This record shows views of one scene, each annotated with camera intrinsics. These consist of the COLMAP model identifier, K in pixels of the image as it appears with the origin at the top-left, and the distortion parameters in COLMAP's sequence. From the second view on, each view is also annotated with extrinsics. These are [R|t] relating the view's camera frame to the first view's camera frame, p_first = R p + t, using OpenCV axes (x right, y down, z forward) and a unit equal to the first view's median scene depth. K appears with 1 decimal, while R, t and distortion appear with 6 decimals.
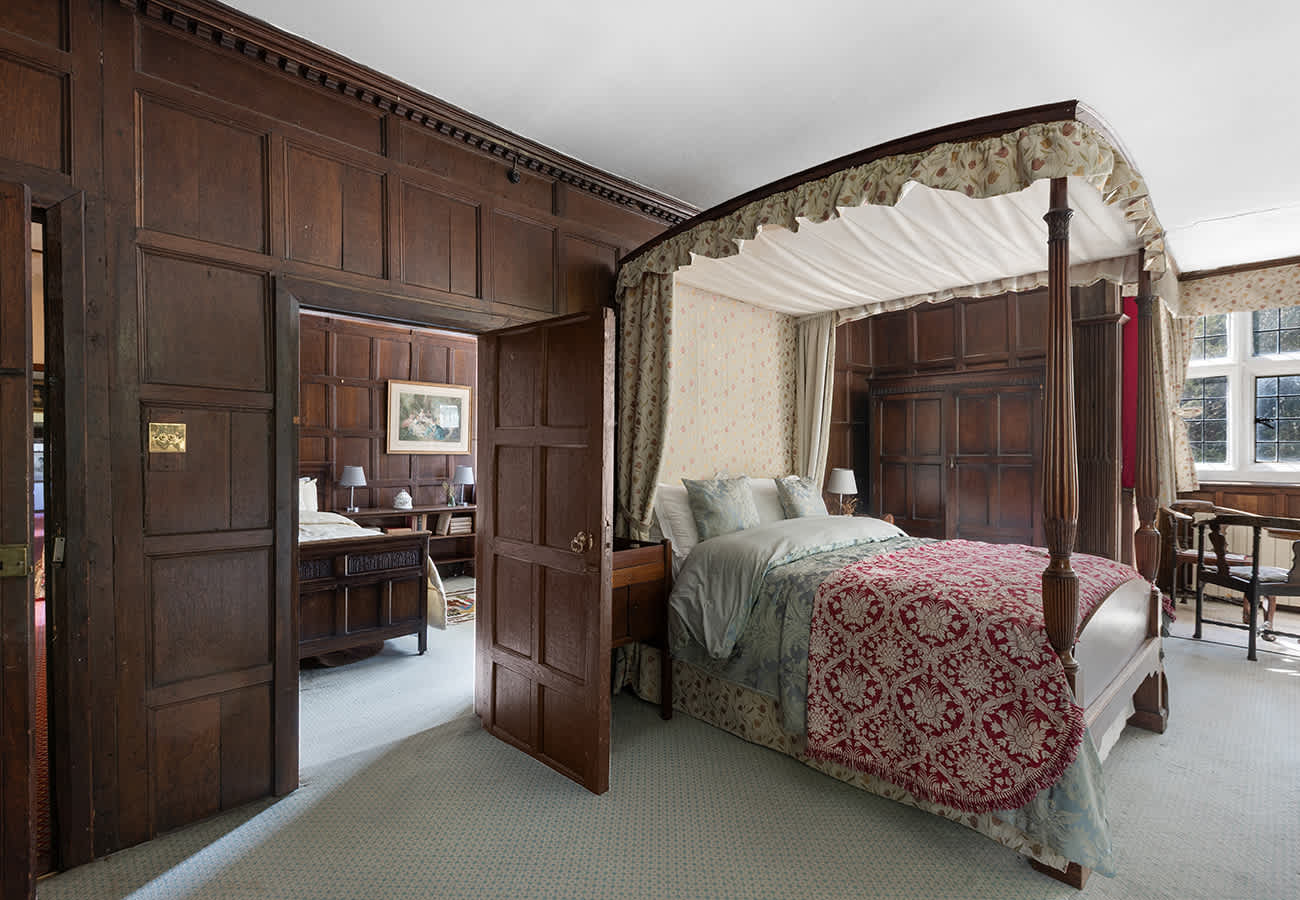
lens RADIAL K [[600.4, 0, 650.1], [0, 600.4, 452.9], [0, 0, 1]] dist [0.005912, -0.000110]
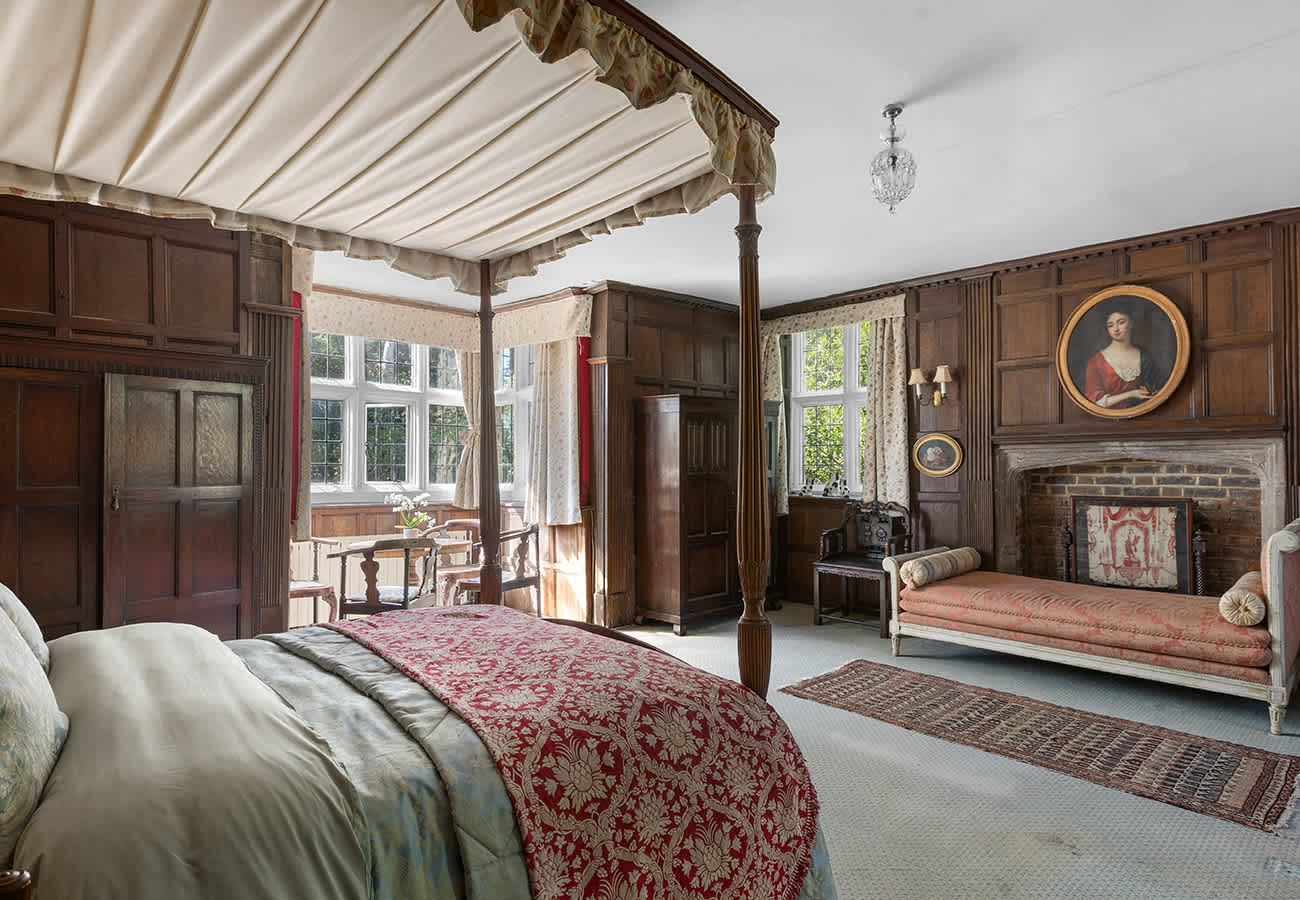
lens RADIAL K [[715.2, 0, 646.0], [0, 715.2, 454.8], [0, 0, 1]] dist [0.001175, 0.000092]
pose [[0.017146, 0.014699, 0.999745, -0.340532], [0.003747, 0.999884, -0.014765, -0.030241], [-0.999846, 0.003999, 0.017089, 0.950340]]
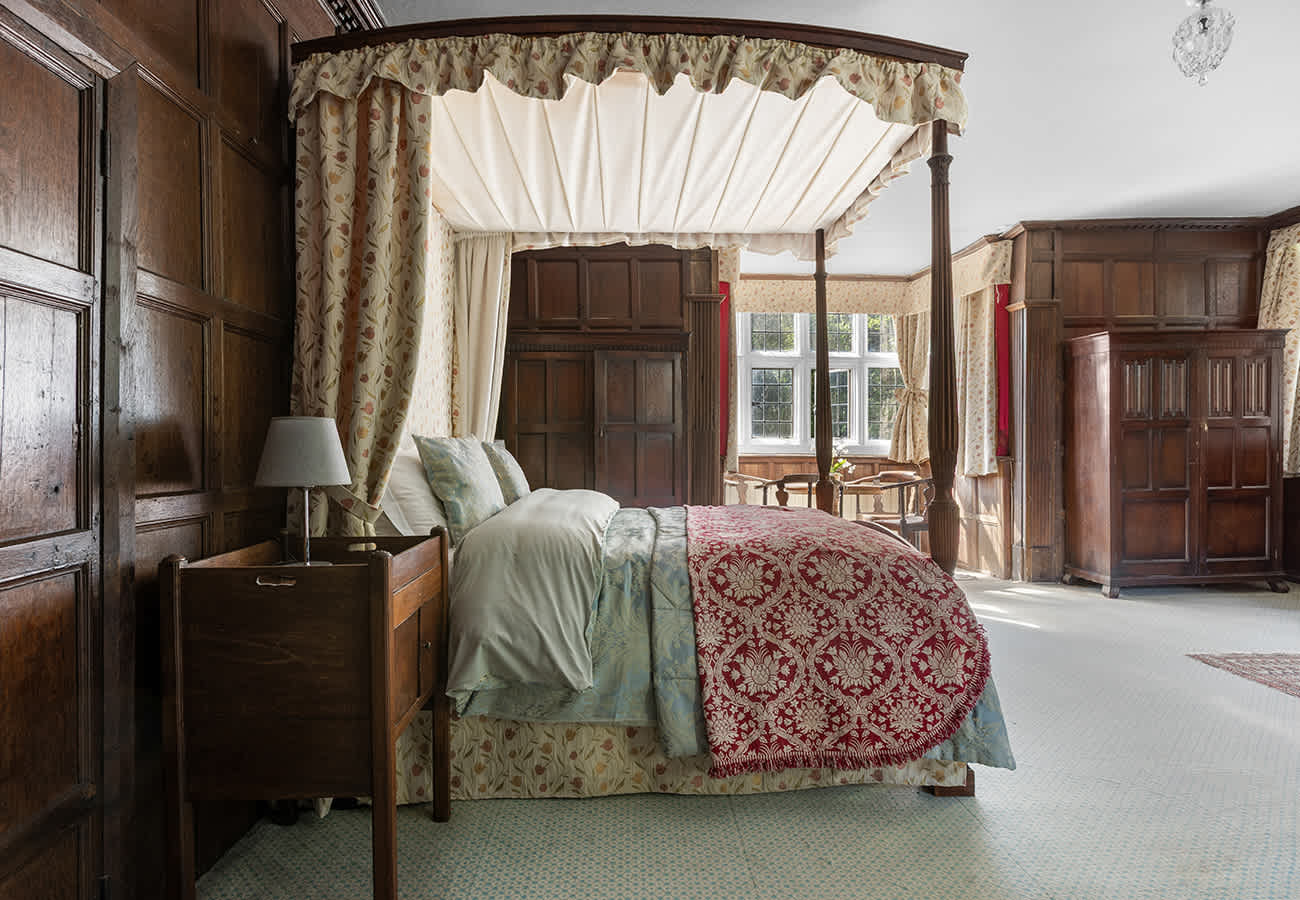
lens RADIAL K [[705.6, 0, 649.0], [0, 705.6, 451.5], [0, 0, 1]] dist [0.000317, 0.002782]
pose [[0.668471, -0.006244, 0.743712, -0.472556], [0.004448, 0.999980, 0.004397, 0.083513], [-0.743725, 0.000369, 0.668486, 0.466856]]
